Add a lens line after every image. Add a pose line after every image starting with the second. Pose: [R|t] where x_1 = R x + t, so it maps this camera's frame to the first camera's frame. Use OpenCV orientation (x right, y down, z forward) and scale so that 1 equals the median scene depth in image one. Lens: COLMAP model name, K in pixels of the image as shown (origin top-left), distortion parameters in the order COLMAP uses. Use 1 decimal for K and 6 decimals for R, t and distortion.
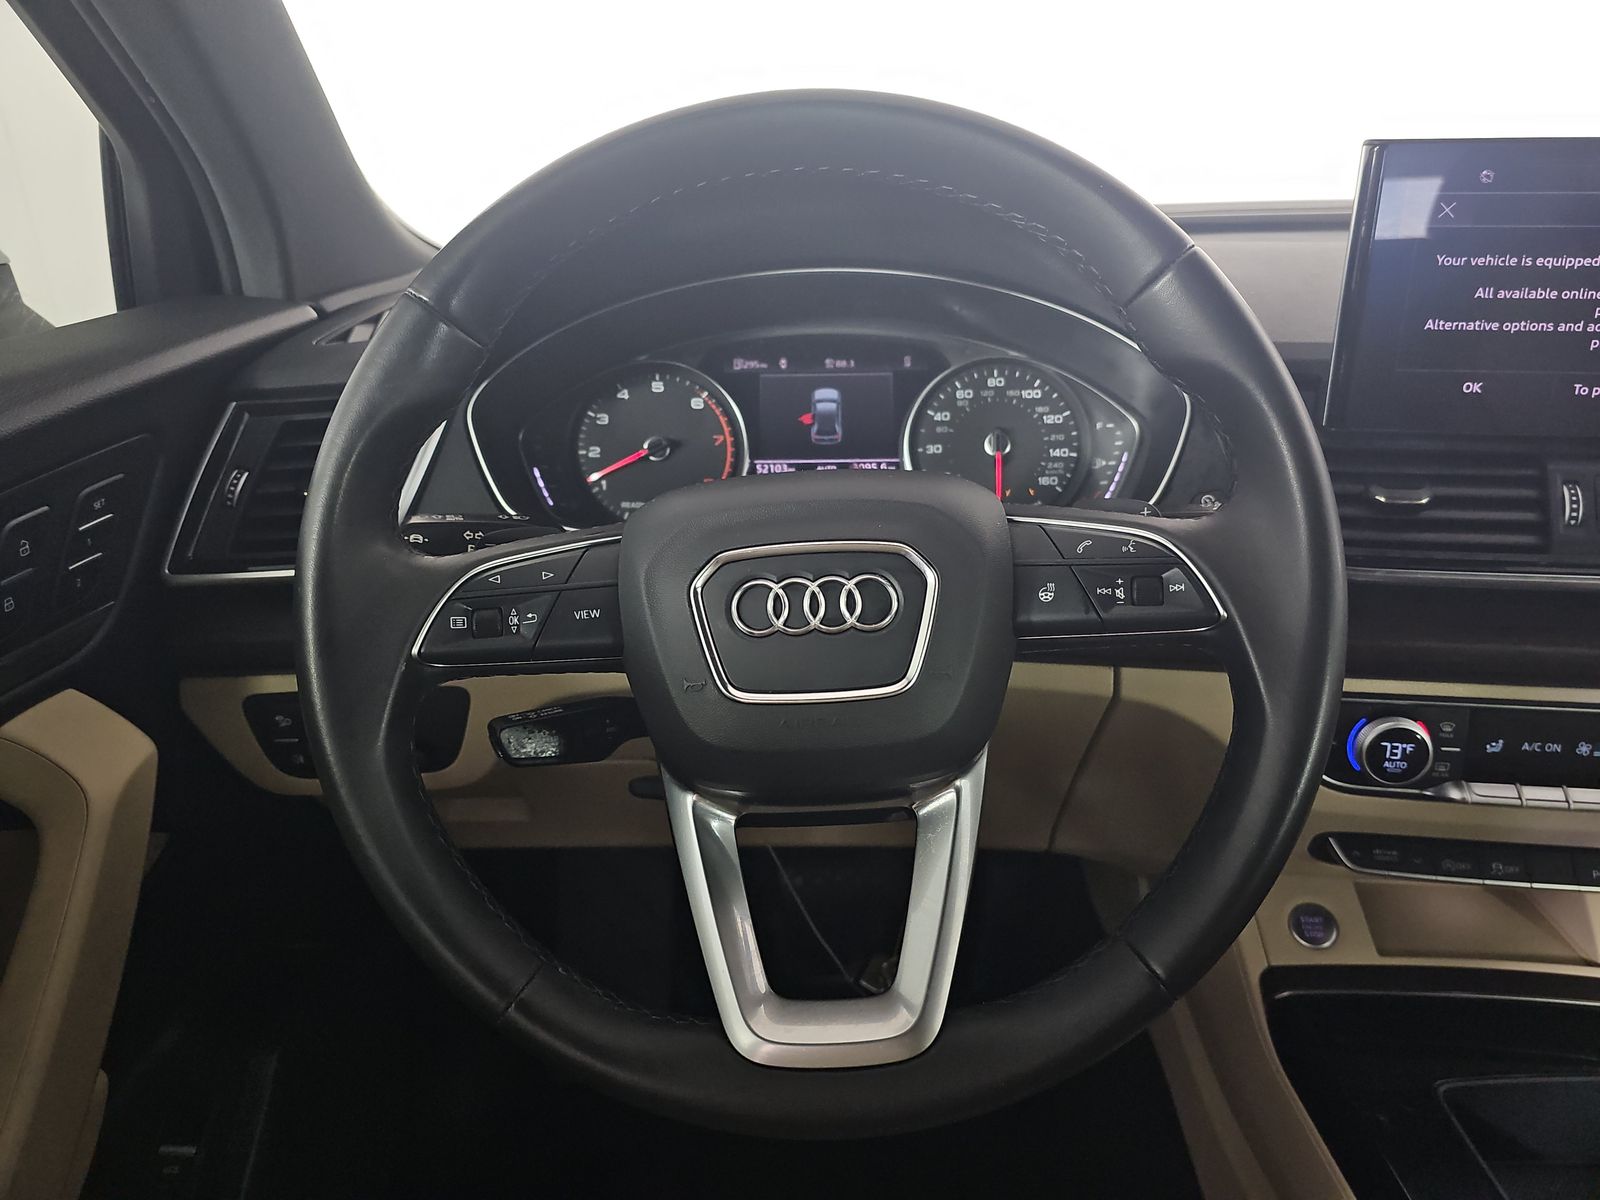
lens RADIAL K [[1062.5, 0, 803.9], [0, 1062.5, 602.0], [0, 0, 1]] dist [0.022810, -0.024932]
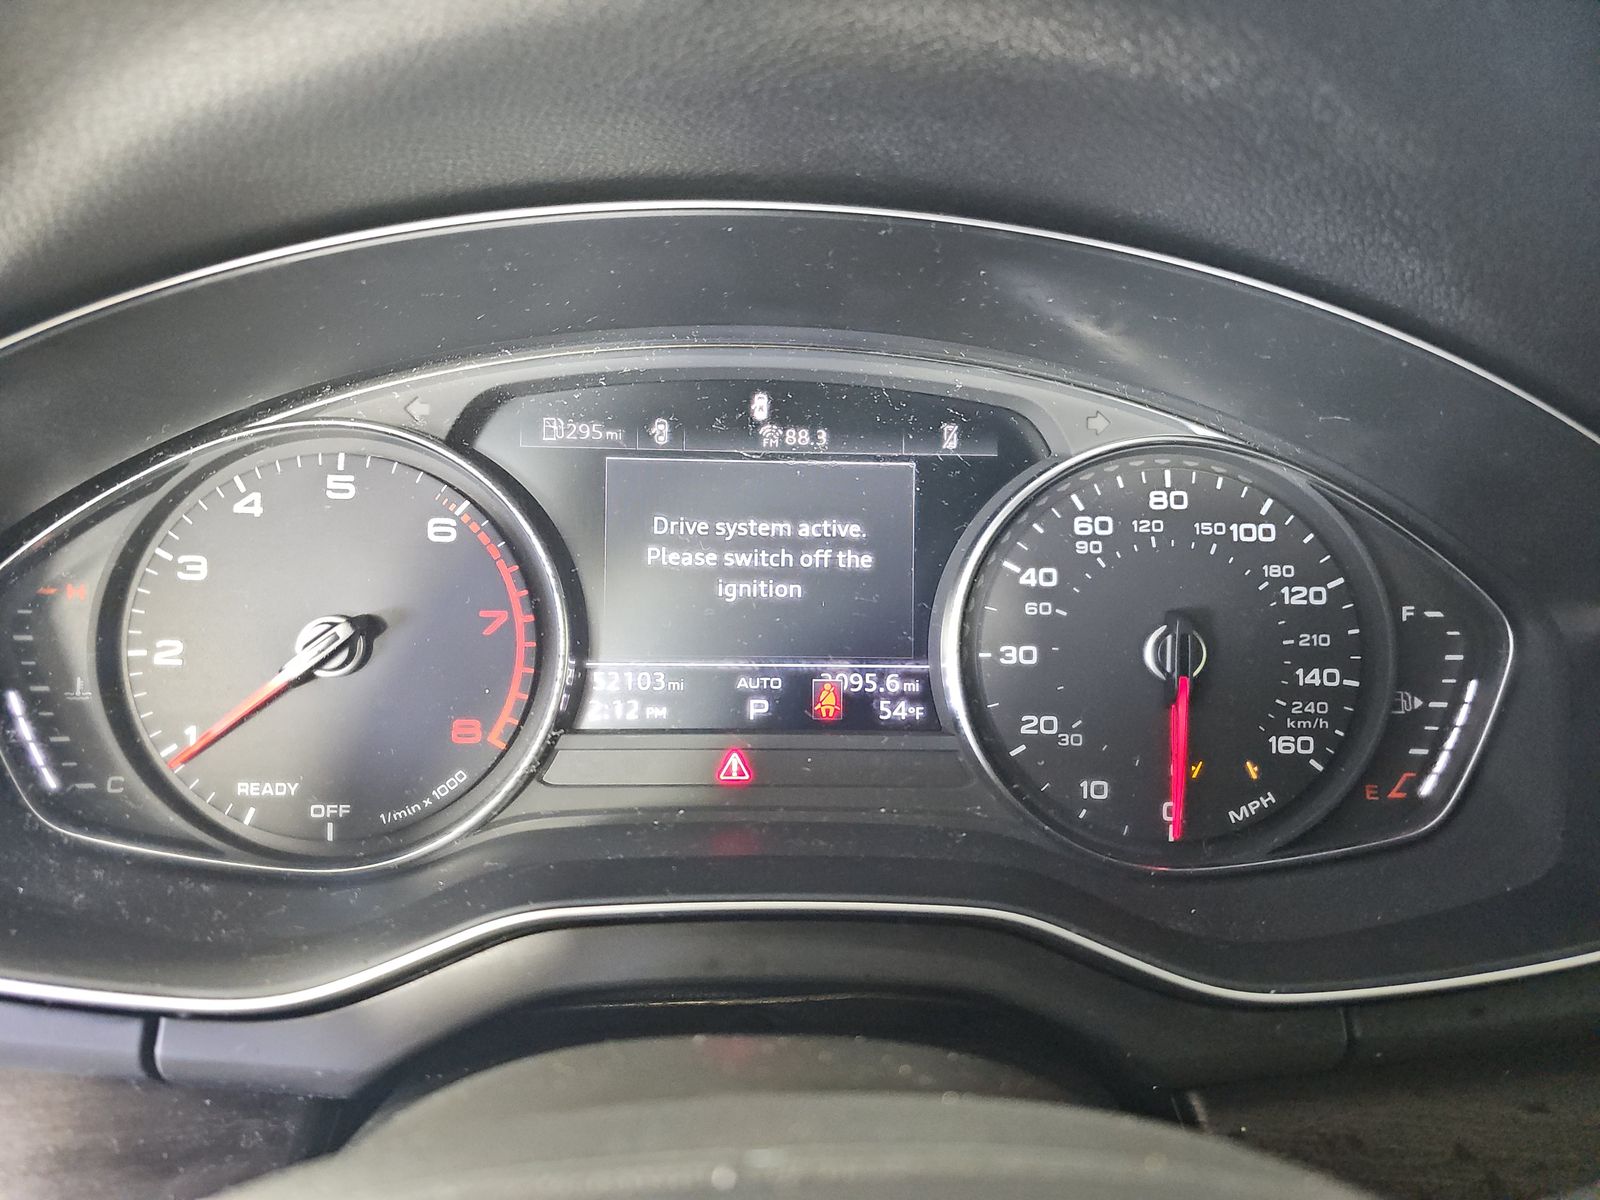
lens RADIAL K [[1062.5, 0, 794.5], [0, 1062.5, 593.2], [0, 0, 1]] dist [0.022810, -0.024932]
pose [[0.996281, 0.016463, 0.084572, -0.001010], [-0.018280, 0.999617, 0.020758, -0.178357], [-0.084198, -0.022227, 0.996201, 0.601225]]
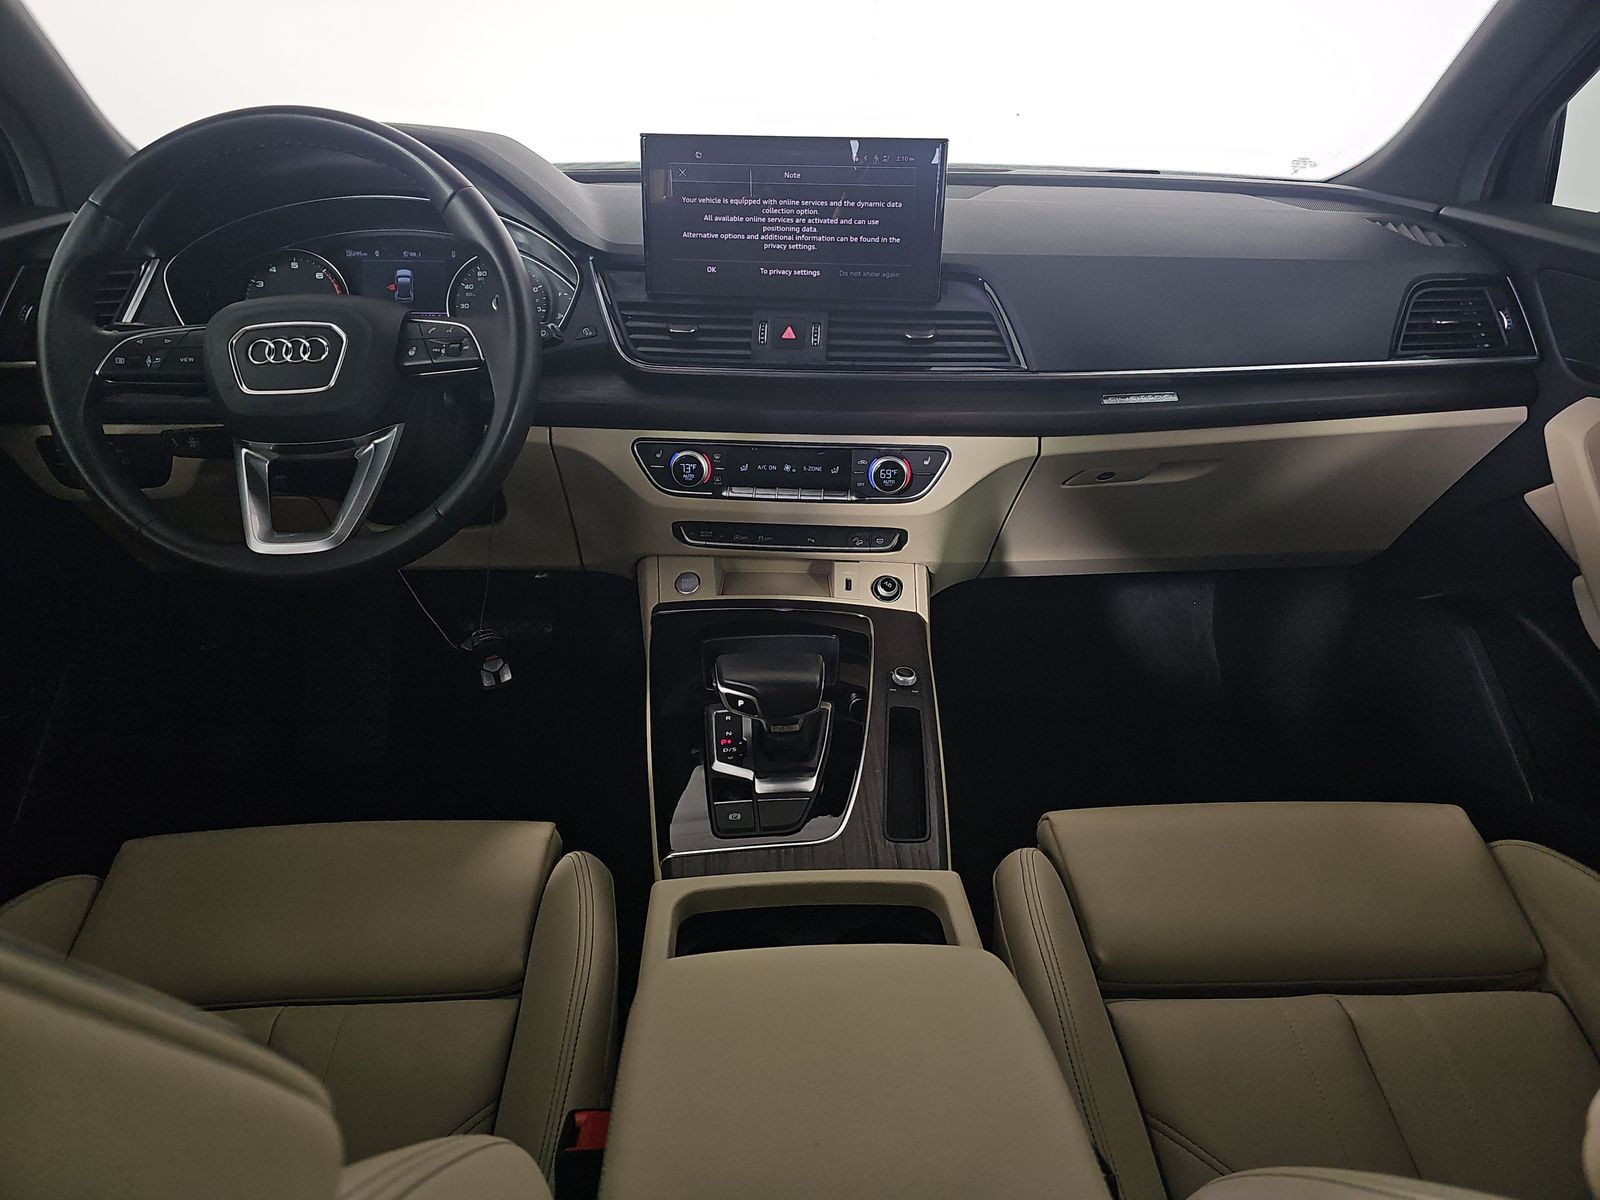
lens RADIAL K [[1062.5, 0, 808.7], [0, 1062.5, 612.7], [0, 0, 1]] dist [0.022810, -0.024932]
pose [[0.996735, -0.004821, 0.080592, 0.538426], [-0.000087, 0.998151, 0.060789, 0.243737], [-0.080736, -0.060598, 0.994892, -0.773918]]
